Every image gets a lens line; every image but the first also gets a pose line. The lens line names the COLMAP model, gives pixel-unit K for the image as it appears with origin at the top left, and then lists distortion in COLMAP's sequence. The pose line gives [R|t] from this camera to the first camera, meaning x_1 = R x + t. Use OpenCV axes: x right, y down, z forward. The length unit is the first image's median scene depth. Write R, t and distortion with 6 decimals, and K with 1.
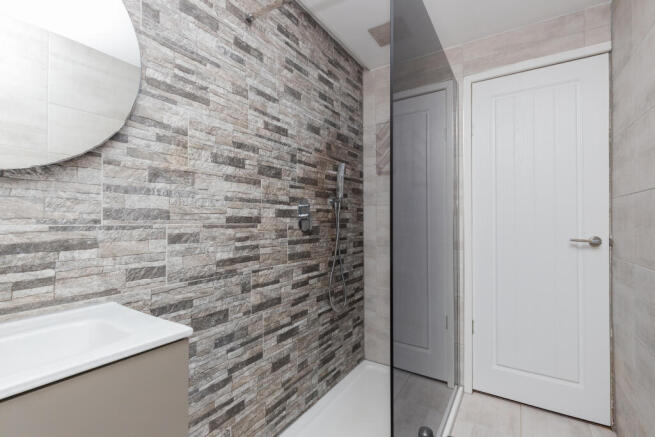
lens RADIAL K [[290.5, 0, 327.5], [0, 290.5, 219.3], [0, 0, 1]] dist [0.004844, -0.000337]
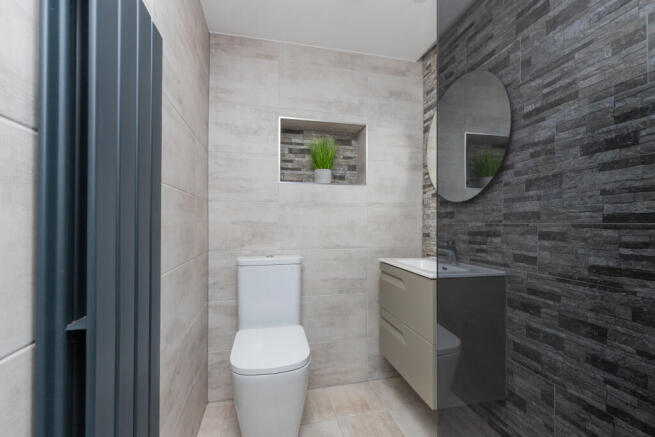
lens RADIAL K [[290.5, 0, 327.4], [0, 290.5, 220.7], [0, 0, 1]] dist [0.004844, -0.000337]
pose [[-0.697875, -0.006470, -0.716191, 0.862158], [0.005402, 0.999883, -0.014296, 0.017251], [0.716199, -0.013845, -0.697758, 1.121402]]
